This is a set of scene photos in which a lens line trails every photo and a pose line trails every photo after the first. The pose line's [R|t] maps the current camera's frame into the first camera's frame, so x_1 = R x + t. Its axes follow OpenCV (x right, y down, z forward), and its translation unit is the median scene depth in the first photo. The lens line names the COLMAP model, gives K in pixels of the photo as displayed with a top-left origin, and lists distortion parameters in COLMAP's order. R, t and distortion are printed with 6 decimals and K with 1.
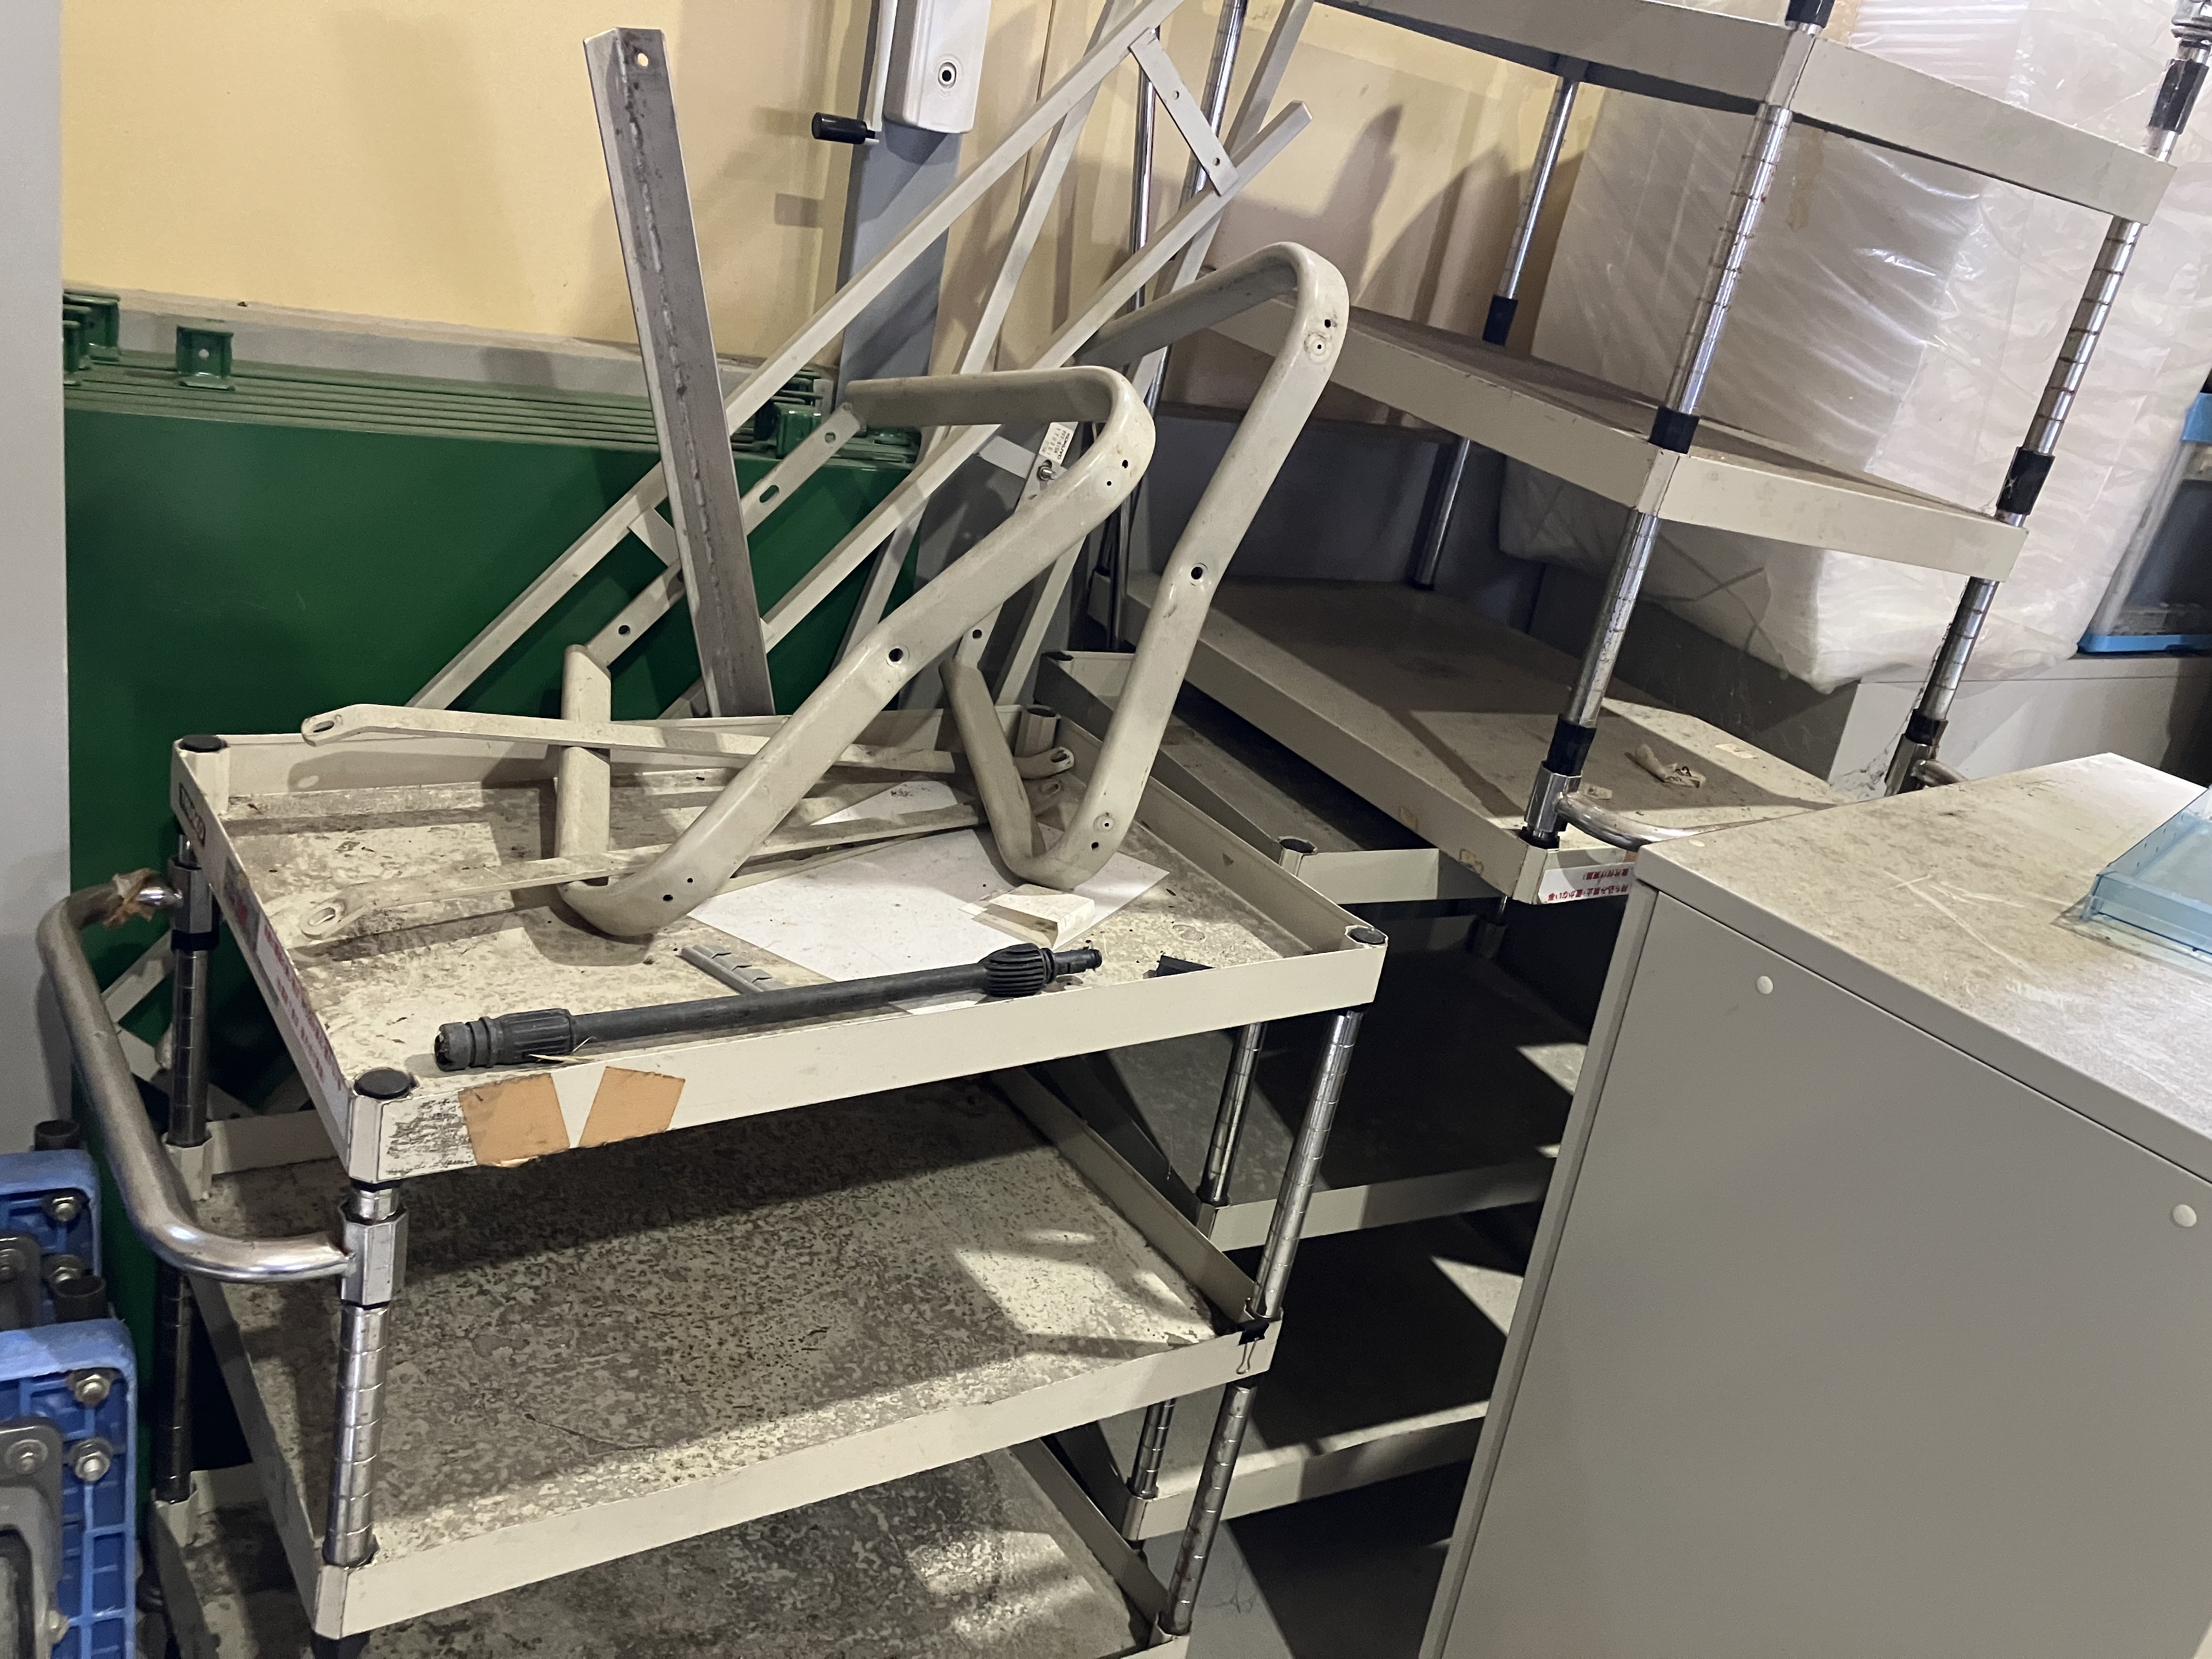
lens RADIAL K [[1748.6, 0, 1106.0], [0, 1748.6, 829.5], [0, 0, 1]] dist [-0.006450, -0.046968]
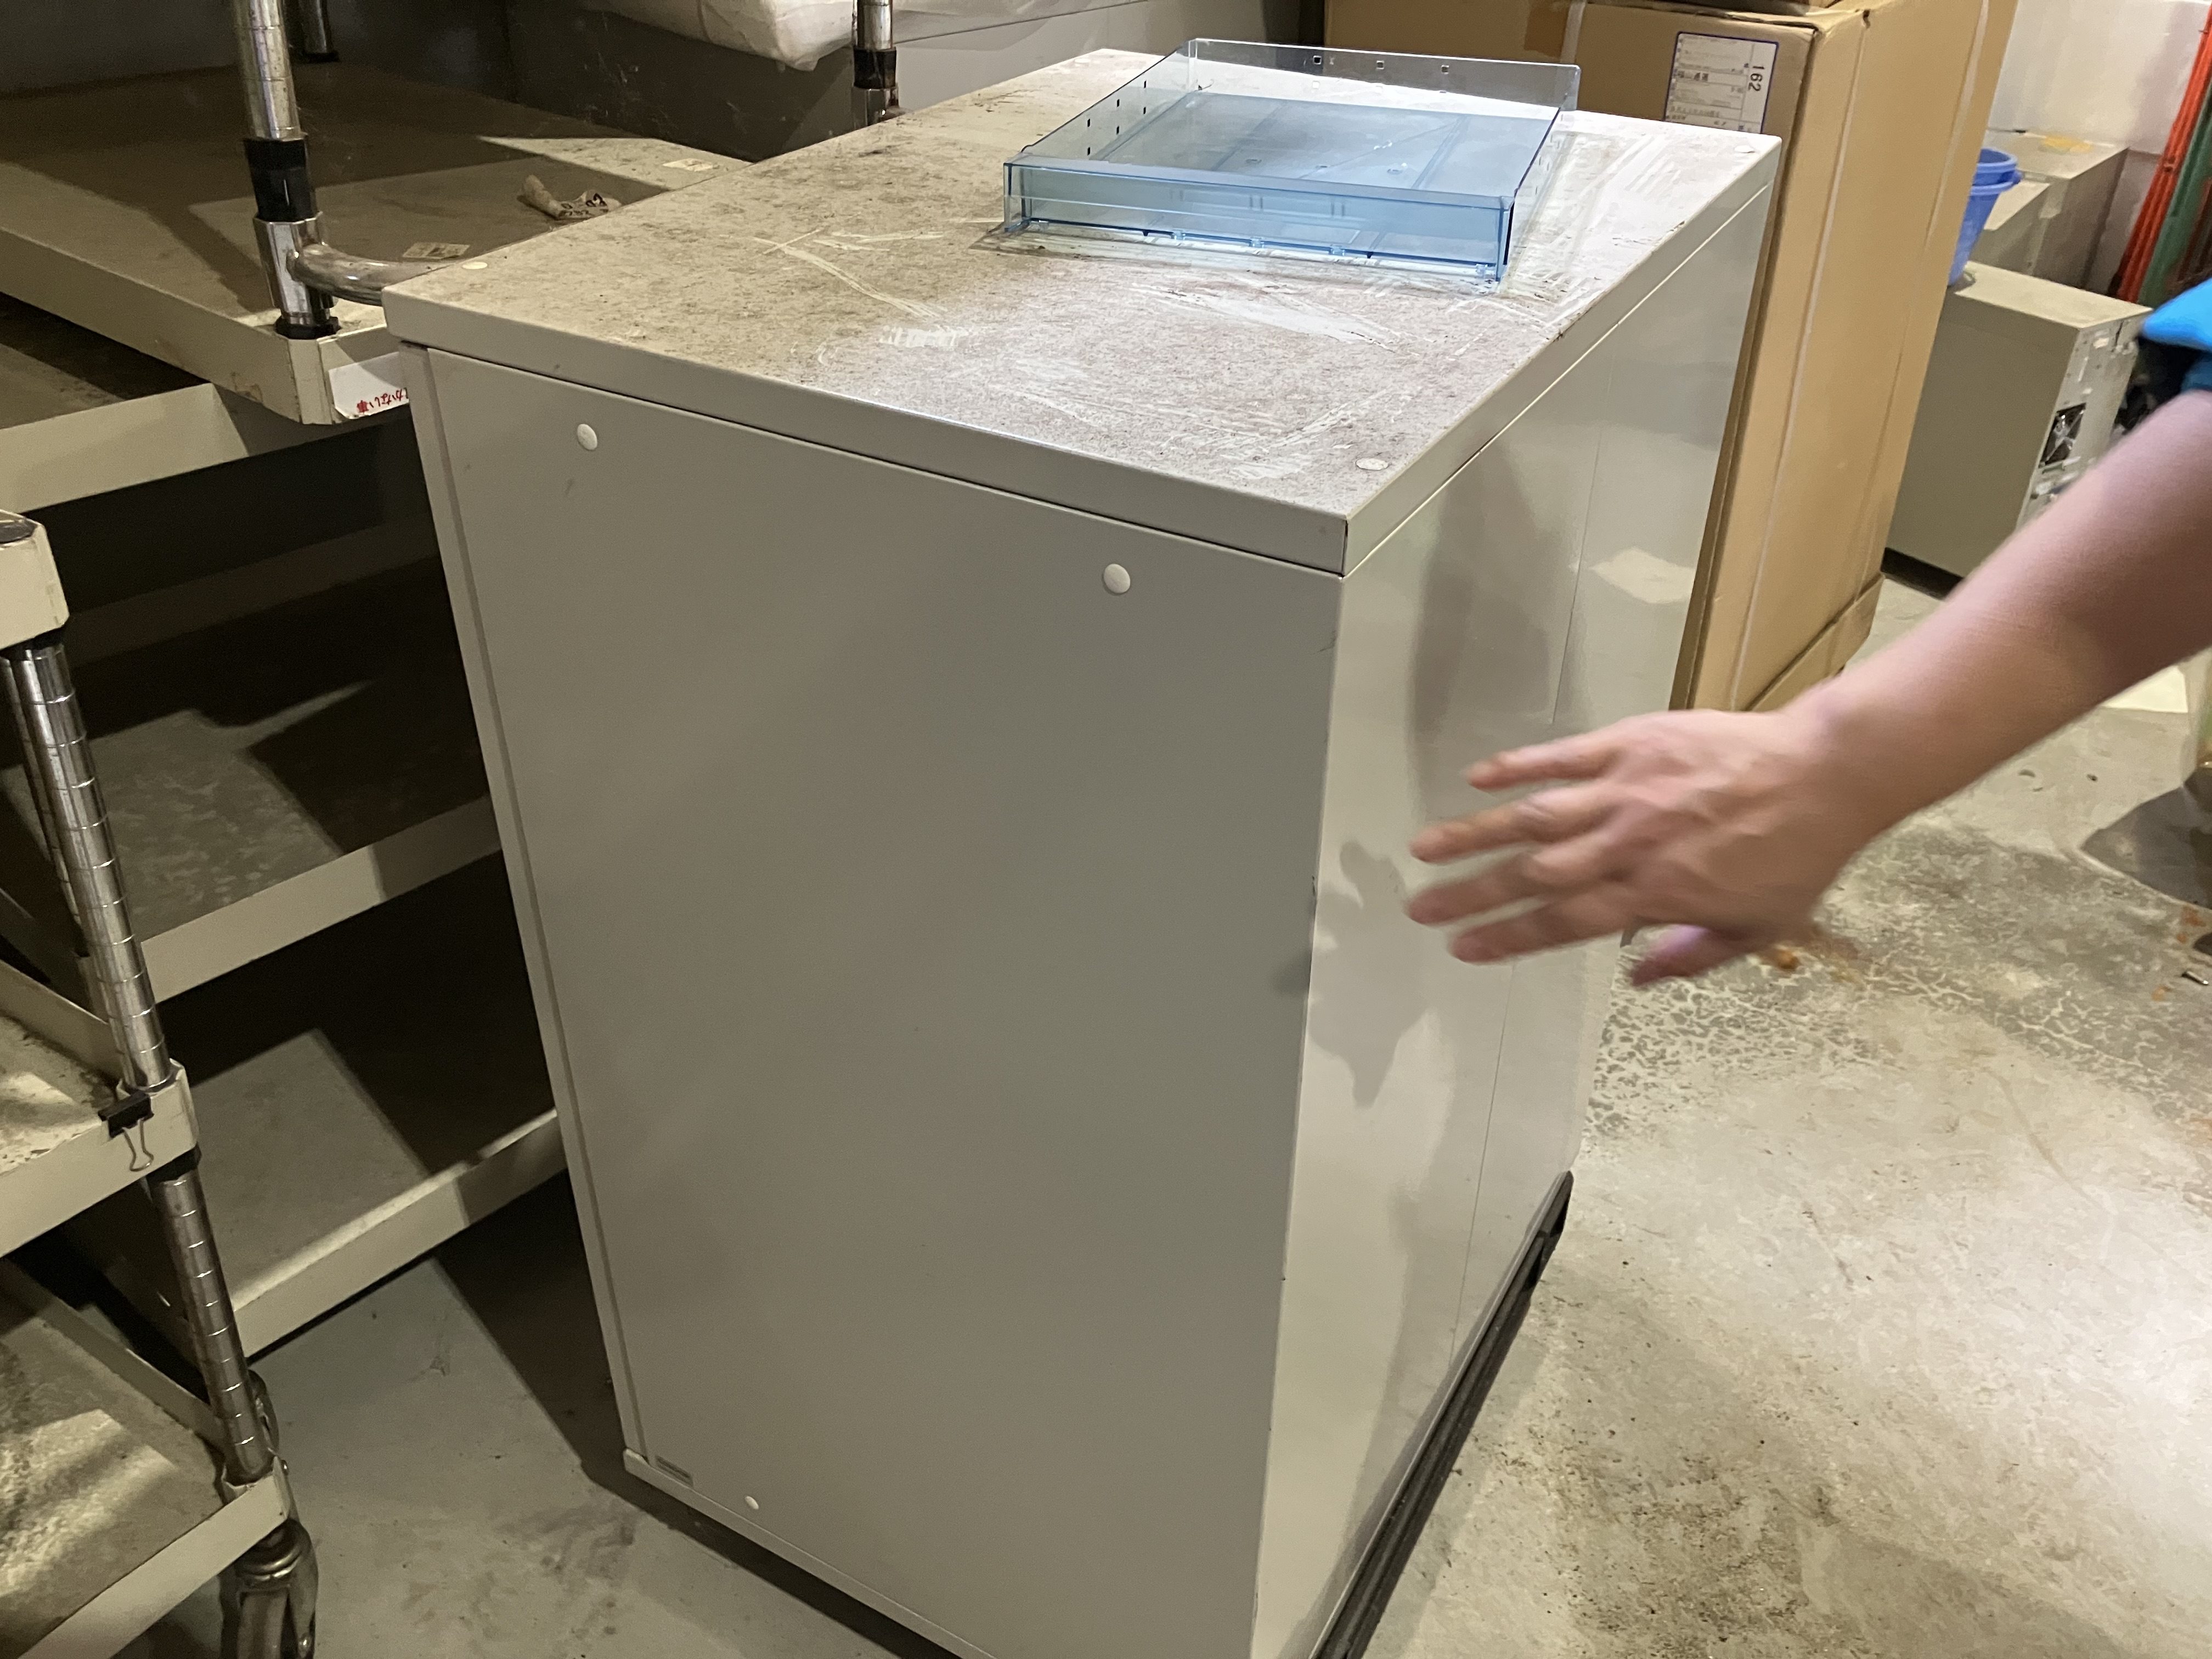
lens RADIAL K [[1778.8, 0, 1106.1], [0, 1778.8, 791.9], [0, 0, 1]] dist [-0.097485, -0.005253]
pose [[0.904164, -0.329412, 0.271984, 0.310095], [0.263433, 0.931170, 0.252043, 0.095106], [-0.336290, -0.156239, 0.928708, 0.239109]]
